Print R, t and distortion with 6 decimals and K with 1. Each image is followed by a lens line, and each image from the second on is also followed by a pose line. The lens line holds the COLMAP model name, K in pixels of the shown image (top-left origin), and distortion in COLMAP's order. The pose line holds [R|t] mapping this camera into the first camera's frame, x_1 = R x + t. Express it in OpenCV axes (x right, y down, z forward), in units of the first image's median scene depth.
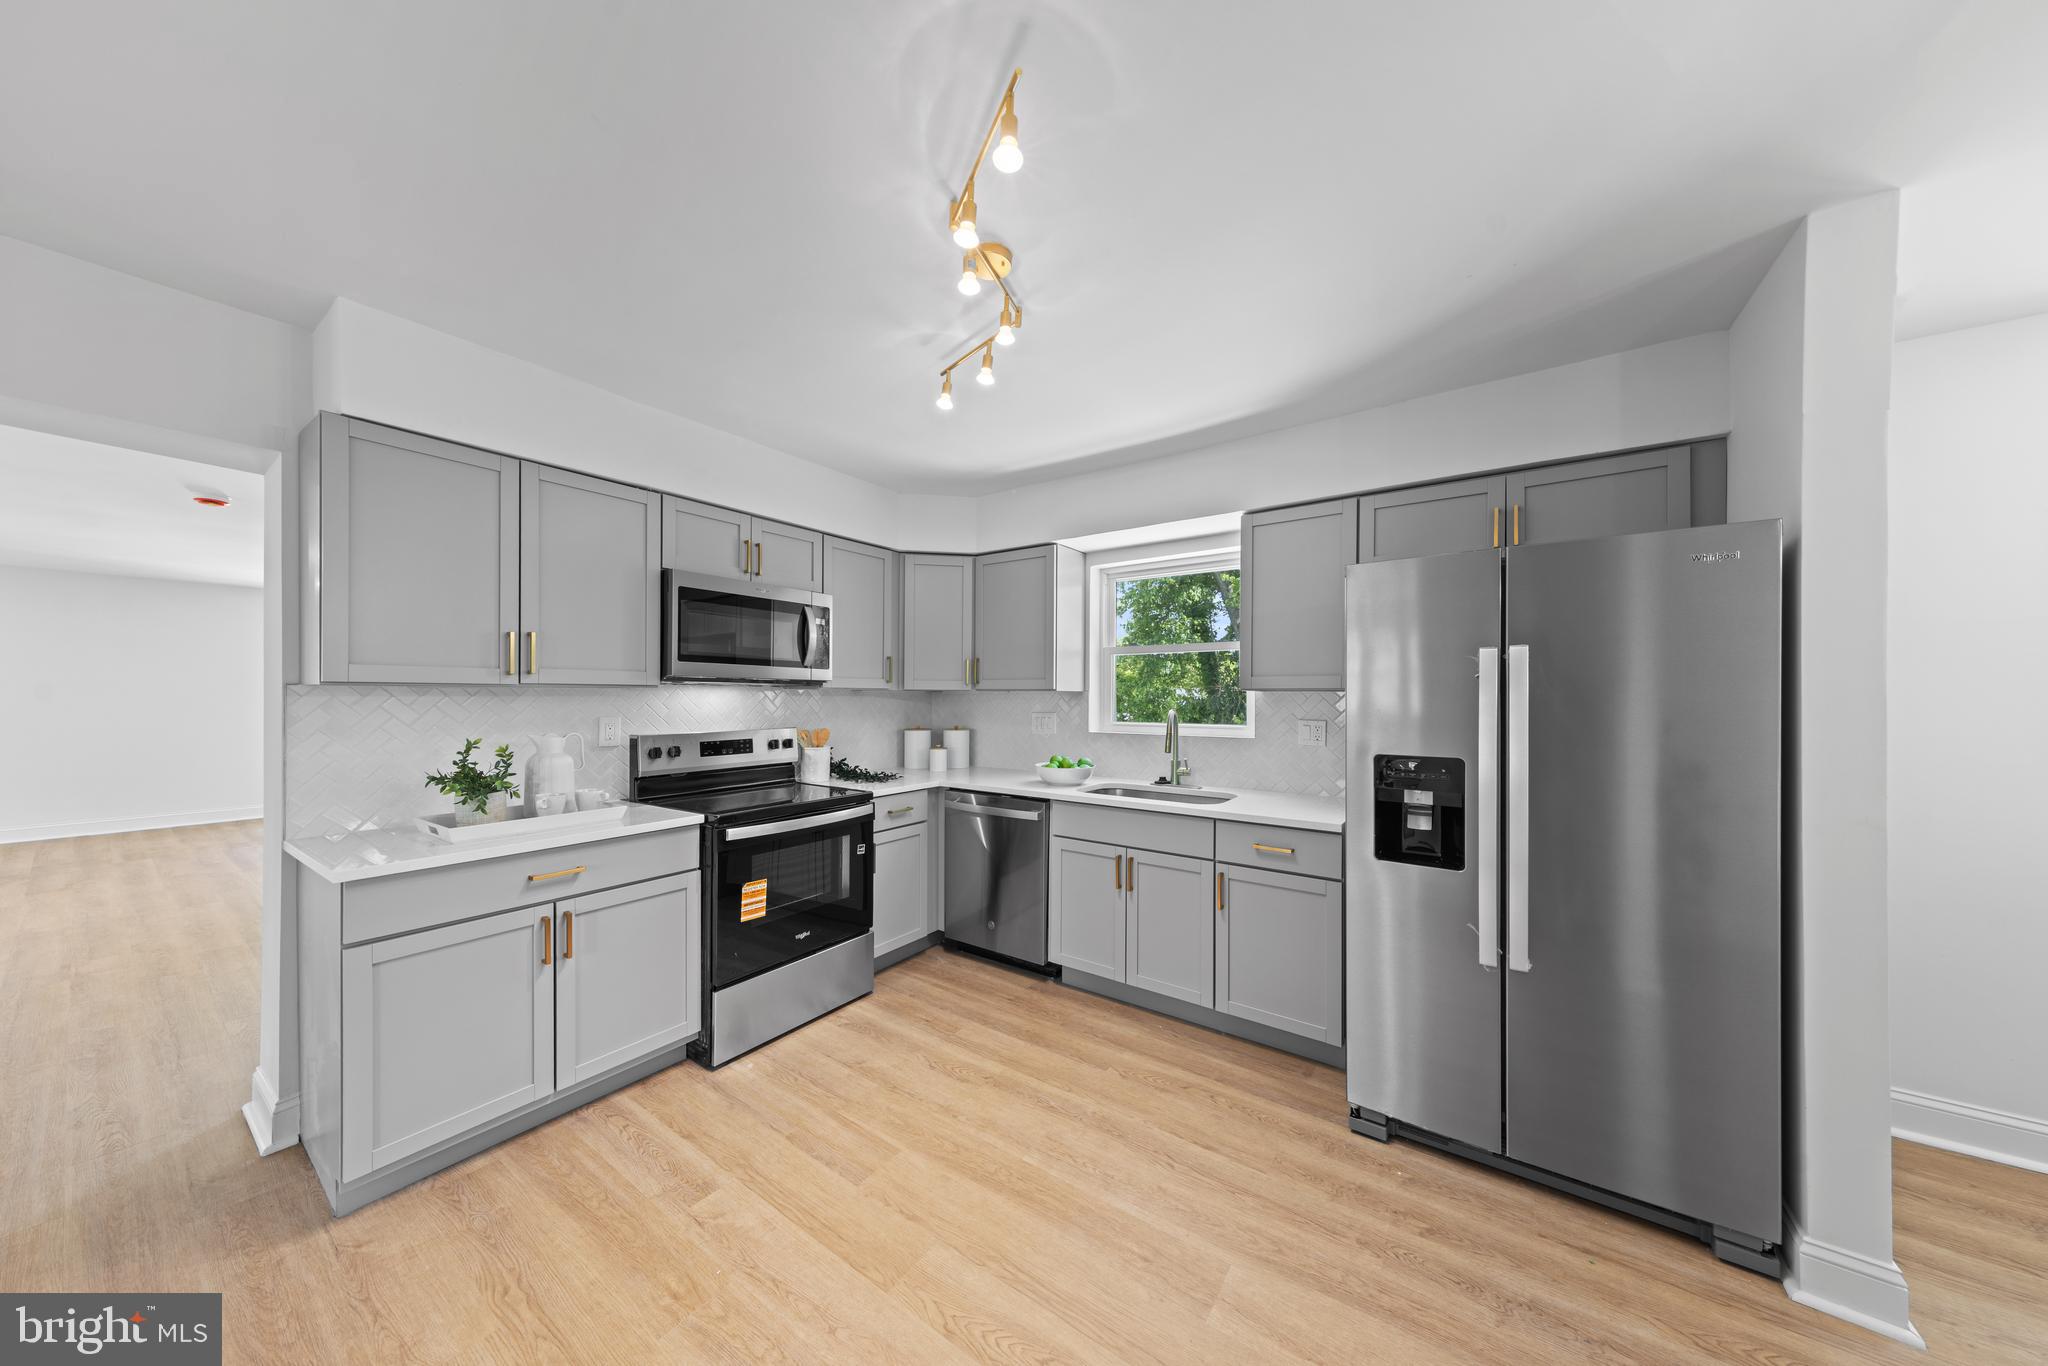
lens RADIAL K [[668.1, 0, 1024.2], [0, 668.1, 700.8], [0, 0, 1]] dist [0.012303, -0.000509]
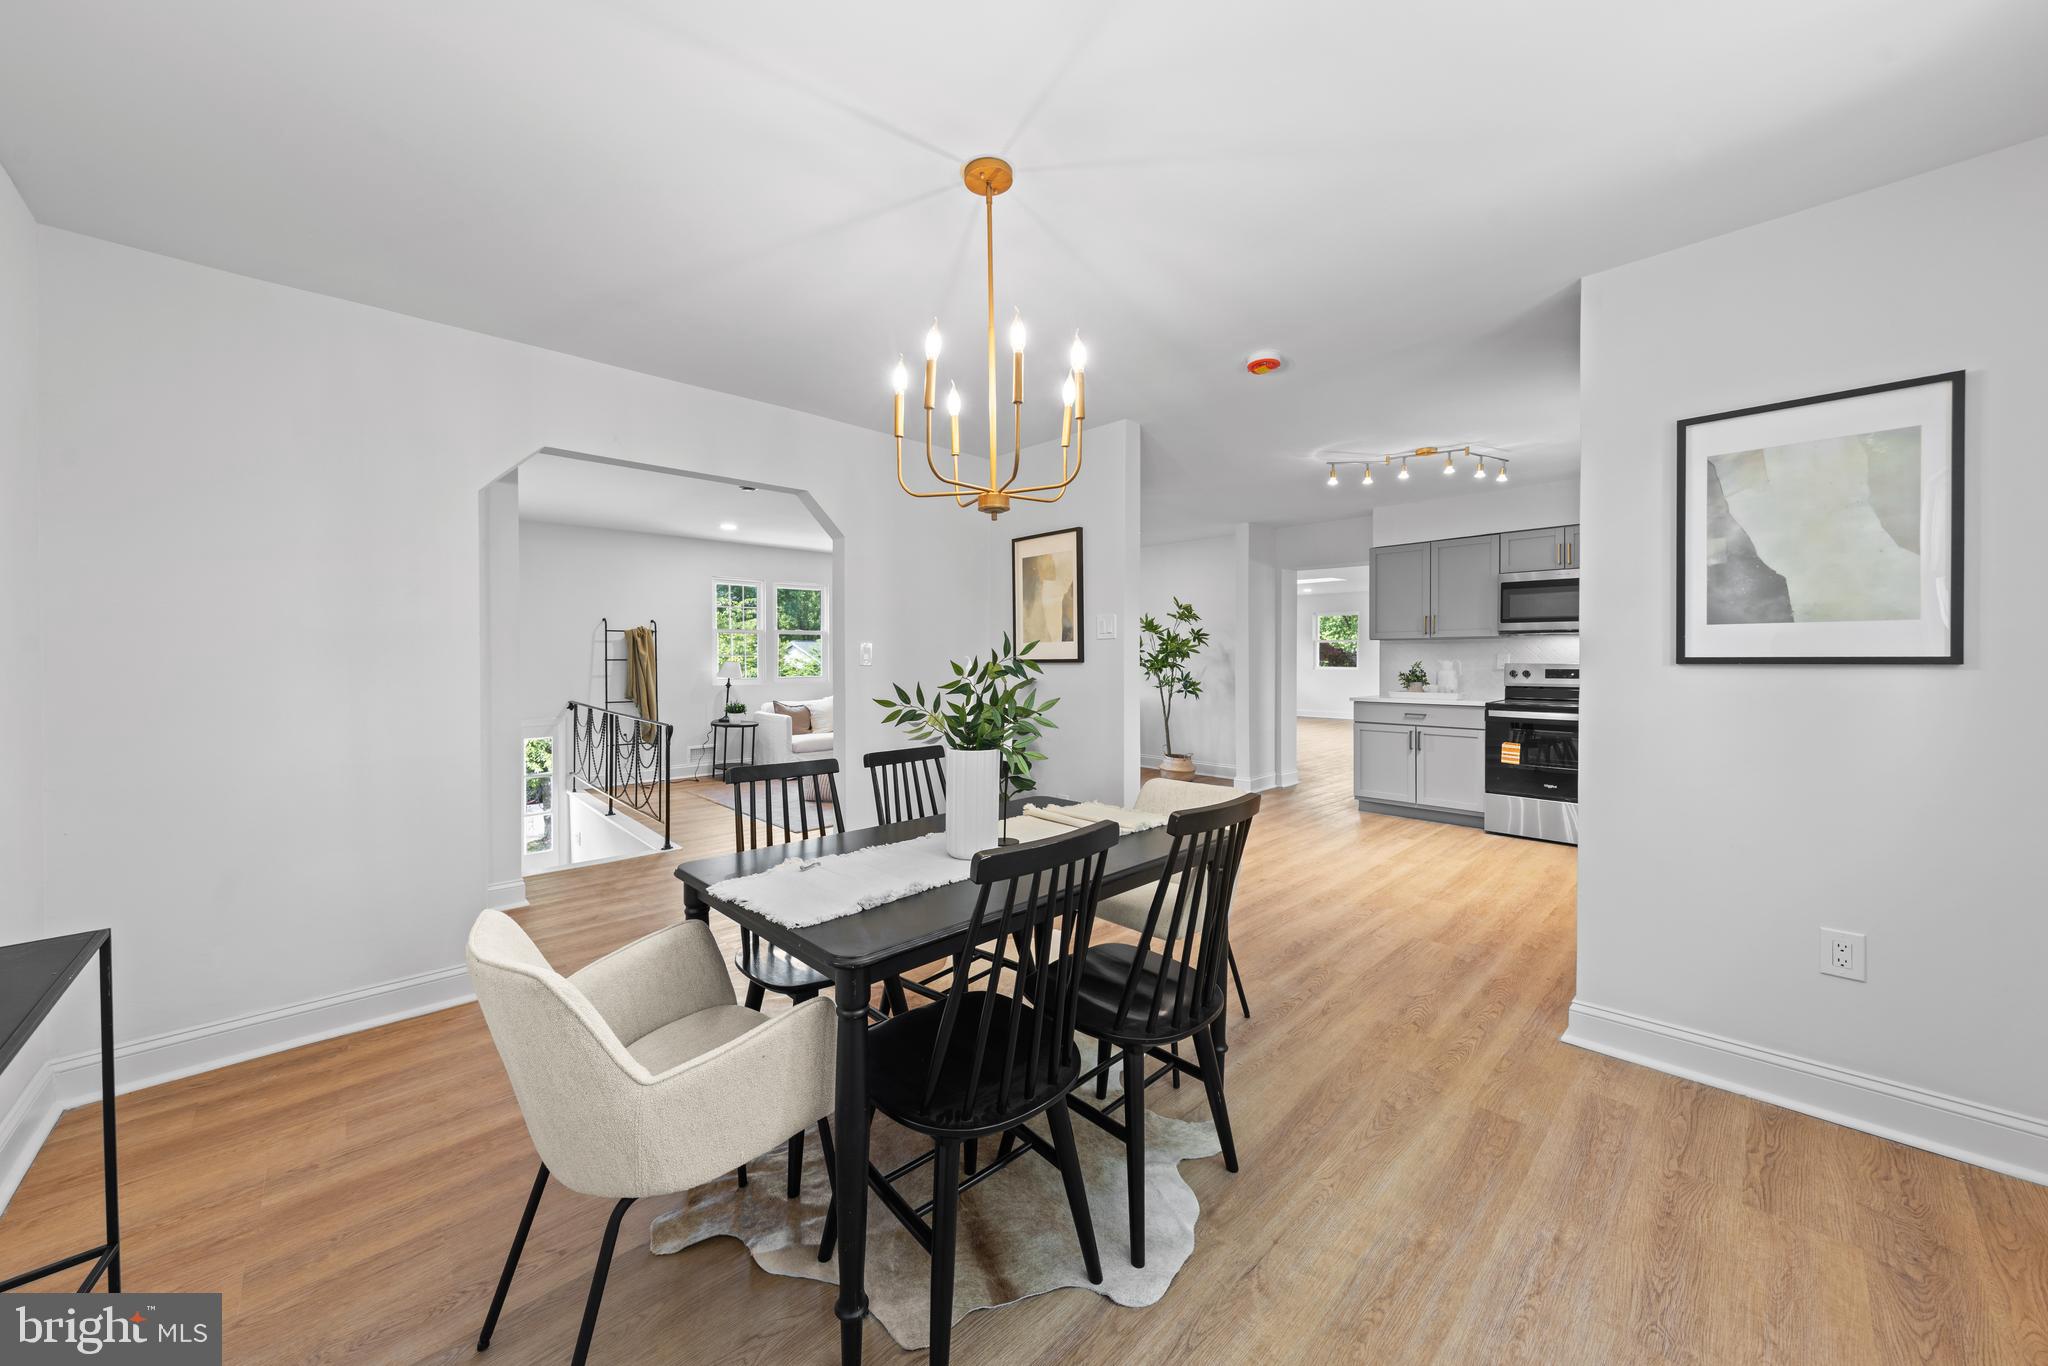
lens RADIAL K [[723.5, 0, 1030.2], [0, 723.5, 667.0], [0, 0, 1]] dist [-0.001609, -0.000010]
pose [[-0.174105, 0.011096, -0.984664, 1.621956], [-0.004577, 0.999917, 0.012077, 0.042195], [0.984716, 0.006609, -0.174040, 0.048241]]
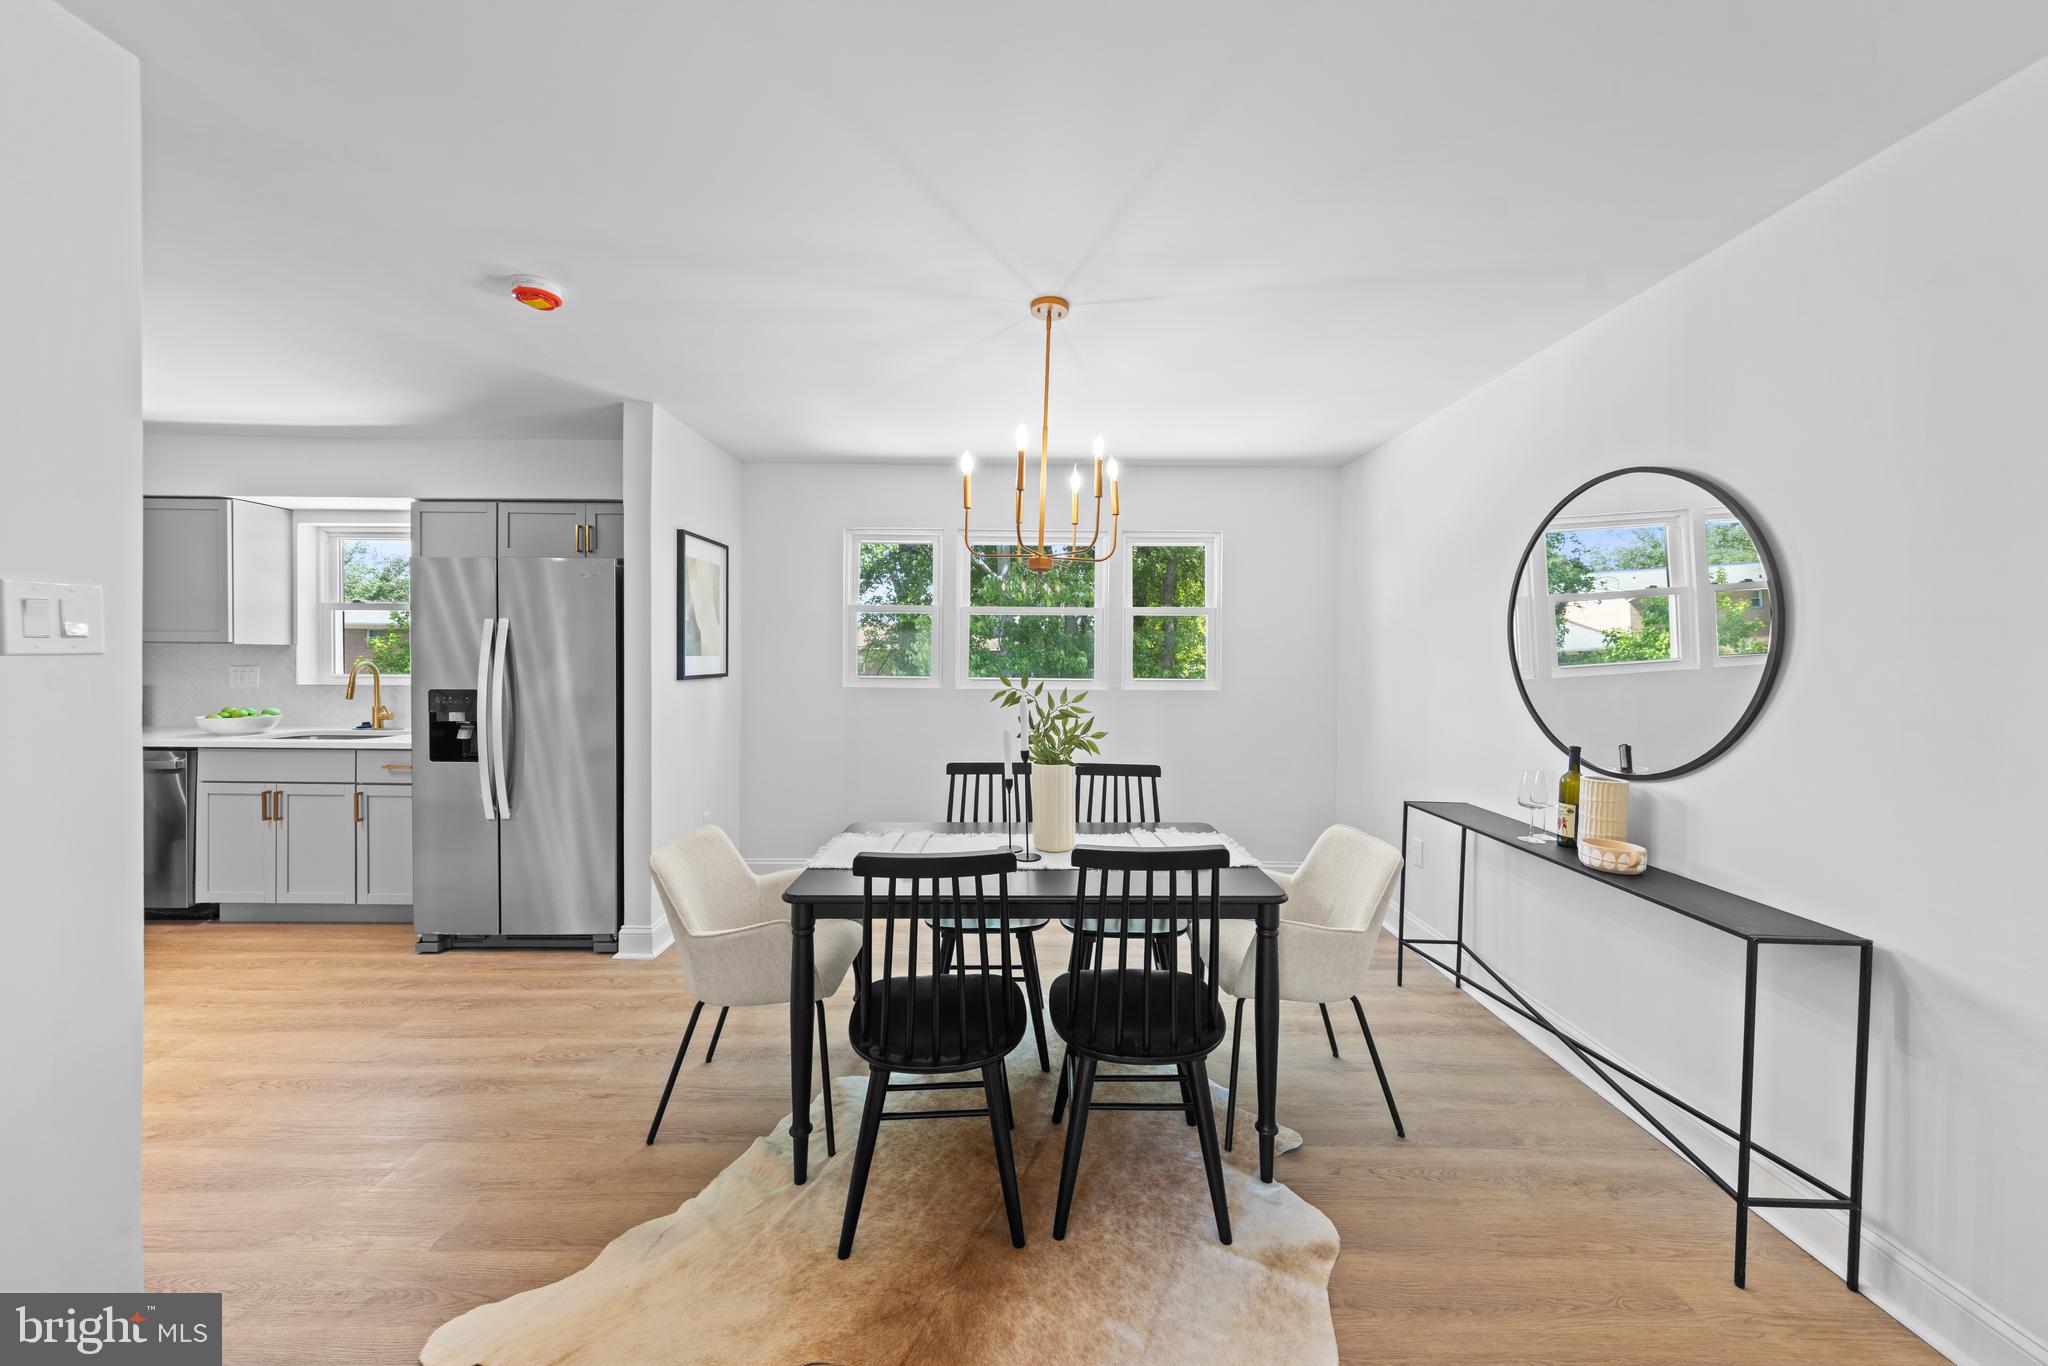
lens RADIAL K [[713.3, 0, 1016.1], [0, 713.3, 670.9], [0, 0, 1]] dist [0.008775, 0.000281]
pose [[0.818855, -0.005816, 0.573972, 0.501553], [-0.001858, 0.999917, 0.012782, 0.013311], [-0.573998, -0.011533, 0.818775, -0.745084]]
